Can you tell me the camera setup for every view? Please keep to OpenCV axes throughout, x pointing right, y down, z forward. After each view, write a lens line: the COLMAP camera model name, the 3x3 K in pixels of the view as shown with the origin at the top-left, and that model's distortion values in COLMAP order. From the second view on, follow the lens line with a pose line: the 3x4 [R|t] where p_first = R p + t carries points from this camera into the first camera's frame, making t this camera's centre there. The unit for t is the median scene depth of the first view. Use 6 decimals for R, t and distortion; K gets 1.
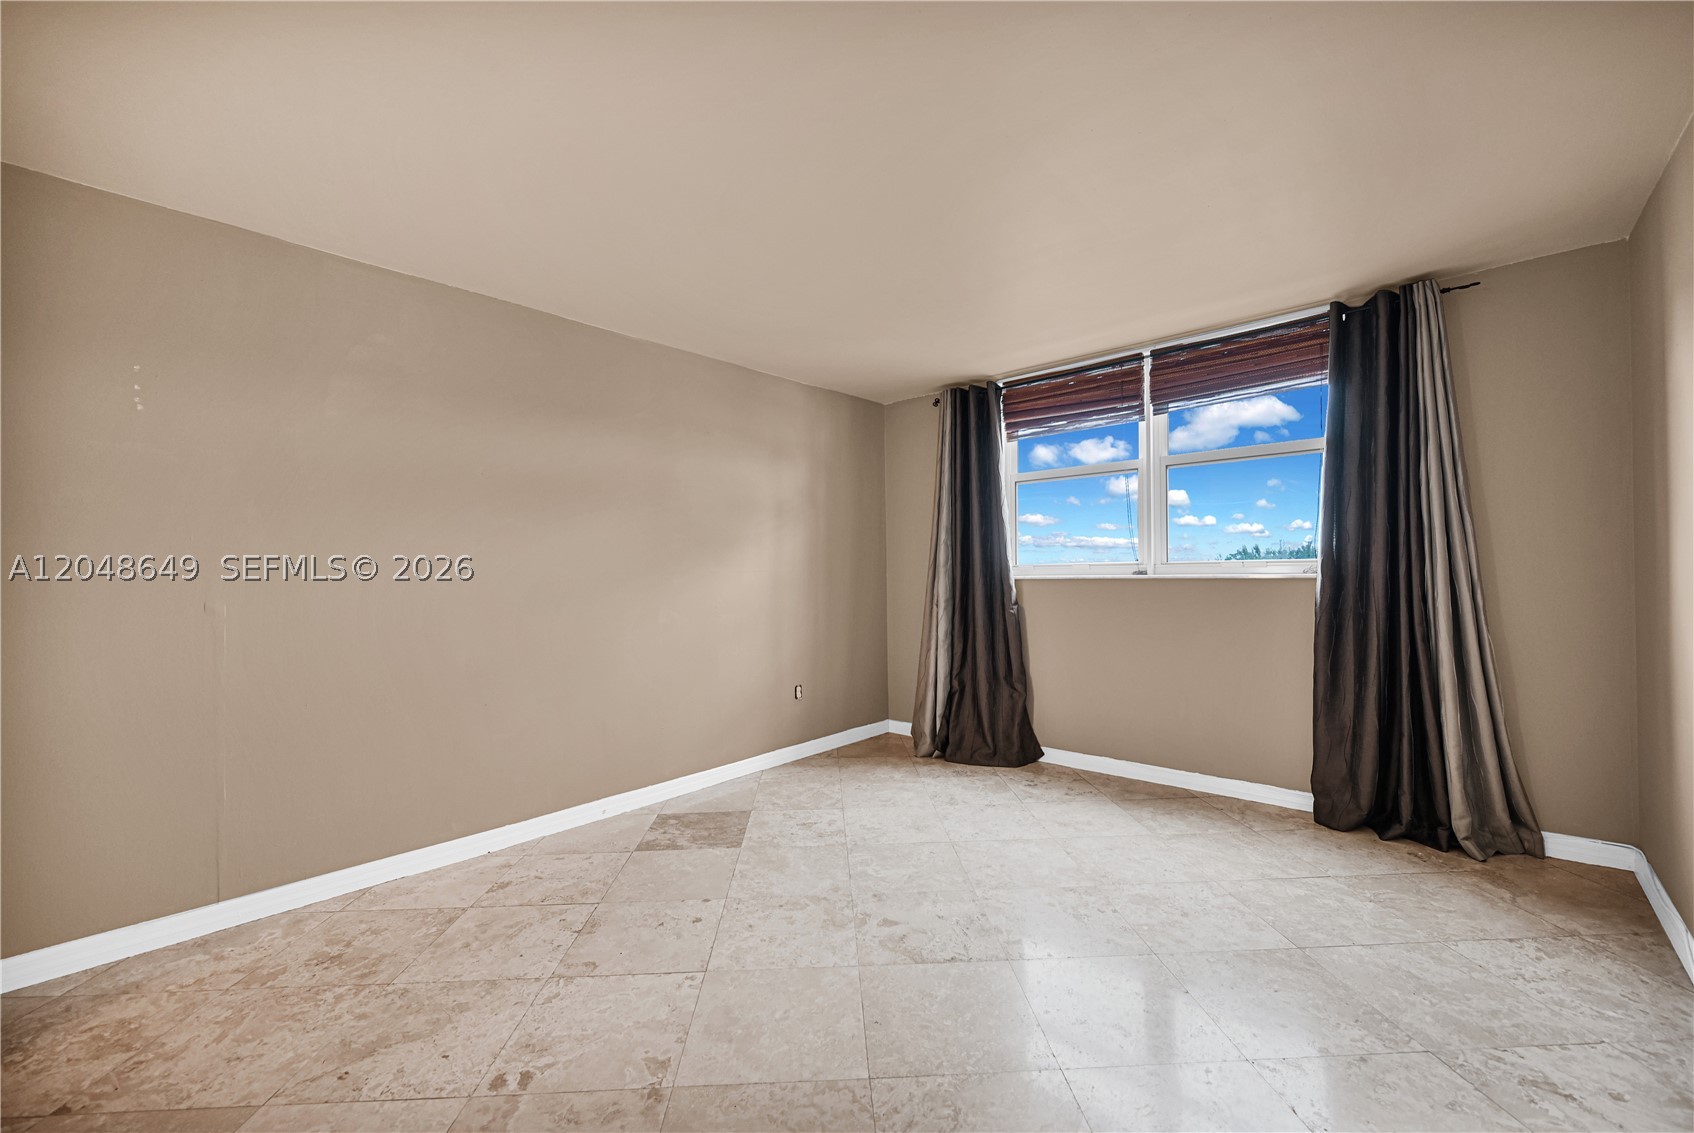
lens RADIAL K [[684.0, 0, 851.2], [0, 684.0, 569.2], [0, 0, 1]] dist [0.000689, -0.001174]
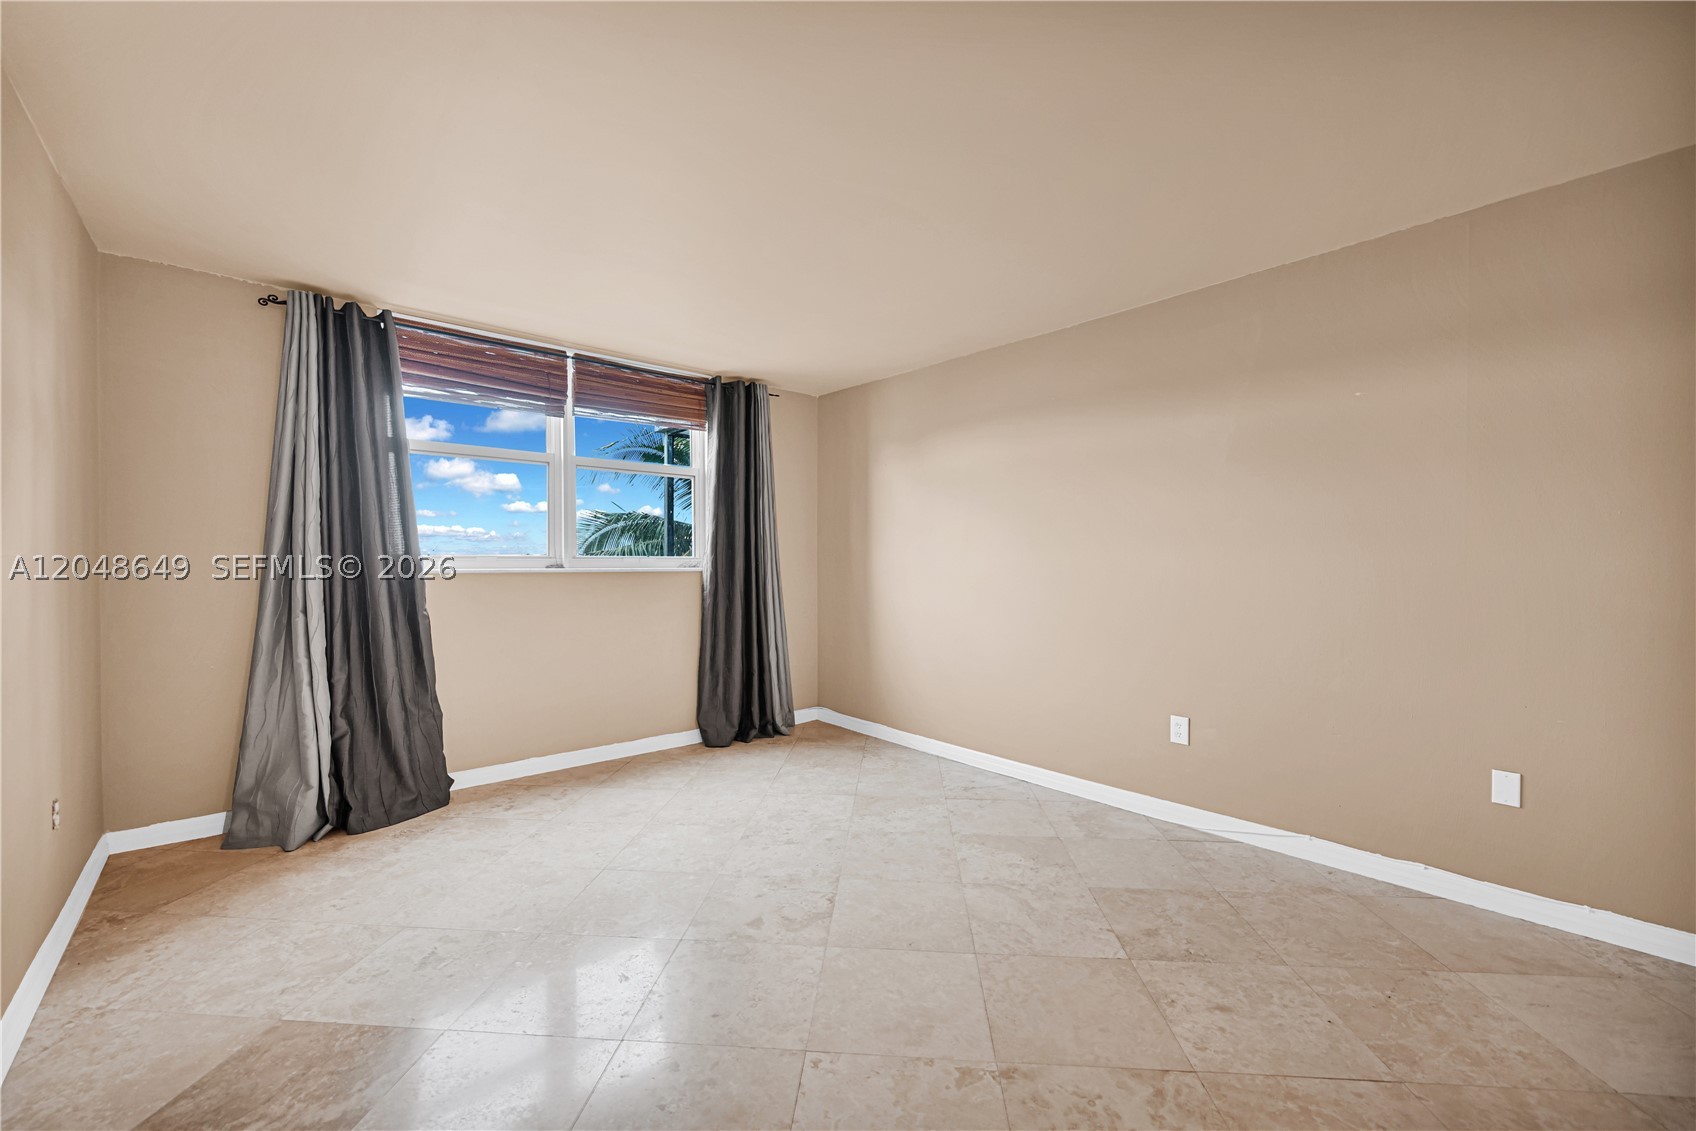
lens RADIAL K [[681.7, 0, 848.4], [0, 681.7, 573.6], [0, 0, 1]] dist [-0.001492, -0.000117]
pose [[0.122900, -0.002703, 0.992415, -0.589659], [-0.007897, 0.999962, 0.003701, 0.009597], [-0.992388, -0.008292, 0.122874, 0.498641]]
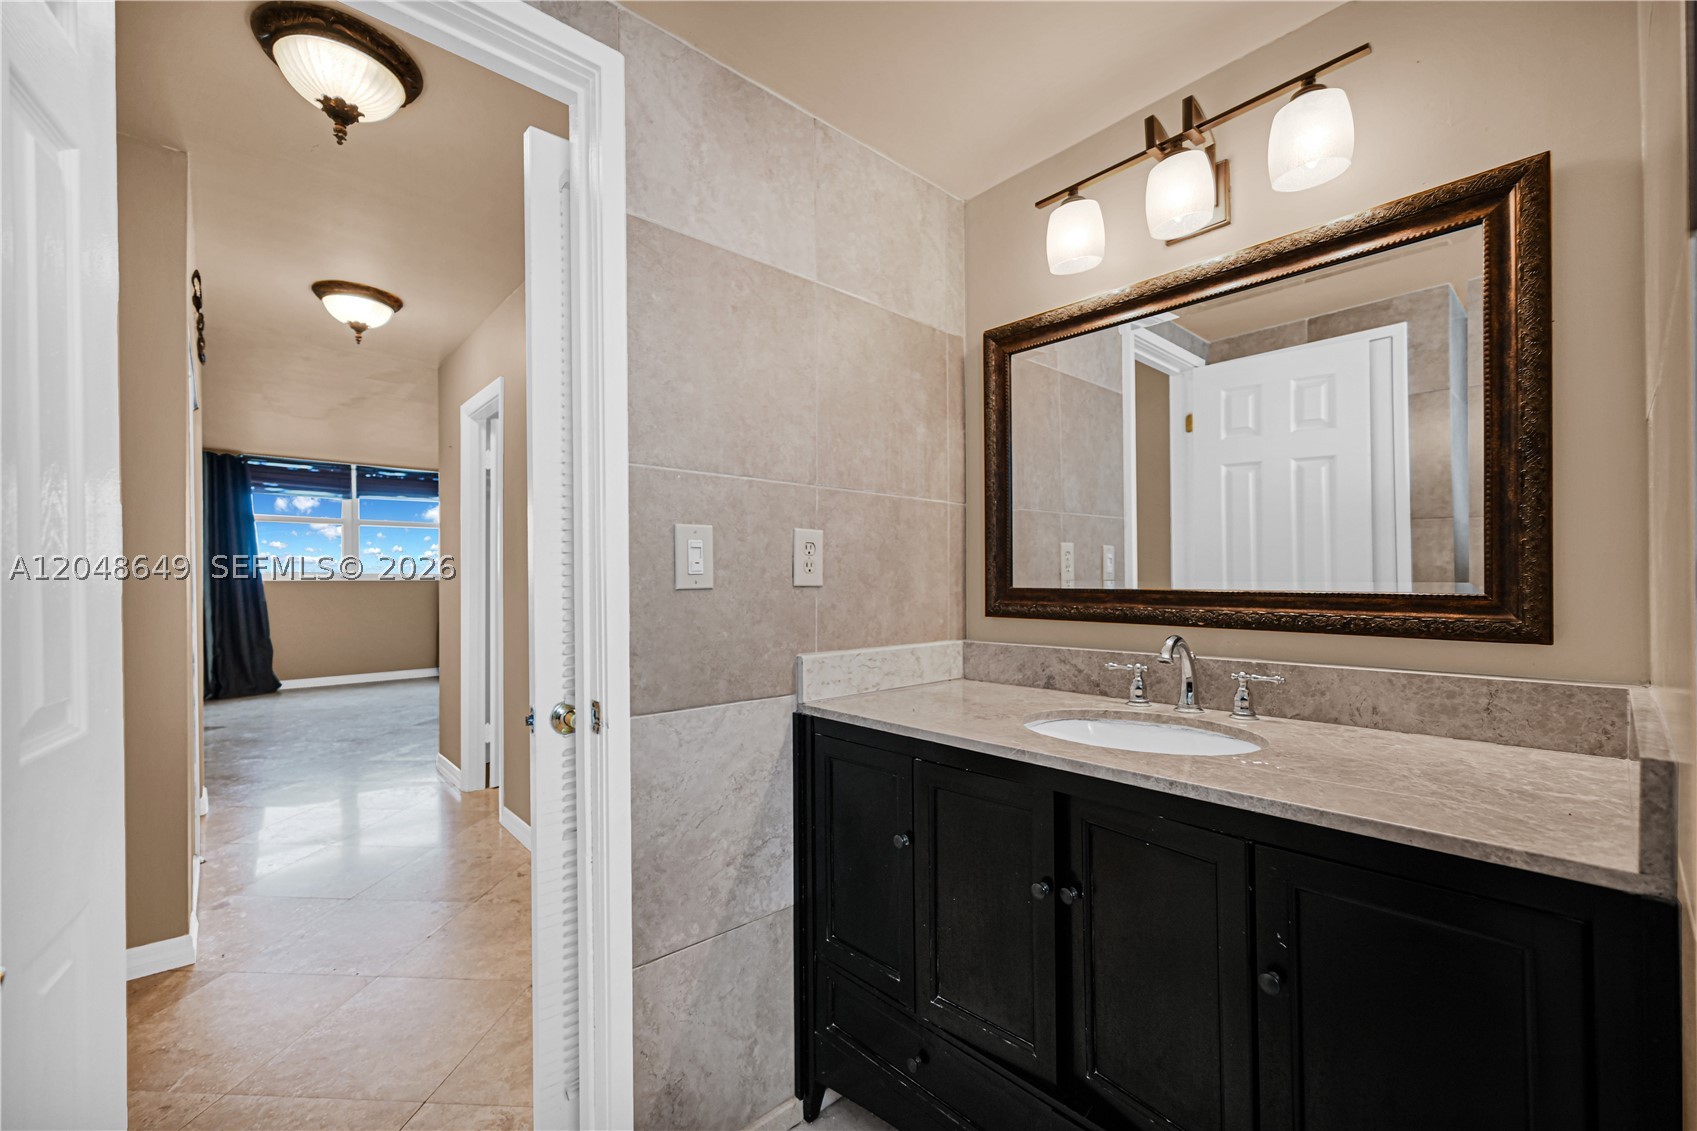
lens RADIAL K [[695.8, 0, 849.4], [0, 695.8, 579.7], [0, 0, 1]] dist [0.000262, 0.000309]
pose [[0.120002, 0.010951, 0.992713, -1.513642], [-0.005580, 0.999931, -0.010357, 0.024298], [-0.992758, -0.004296, 0.120054, -0.719959]]
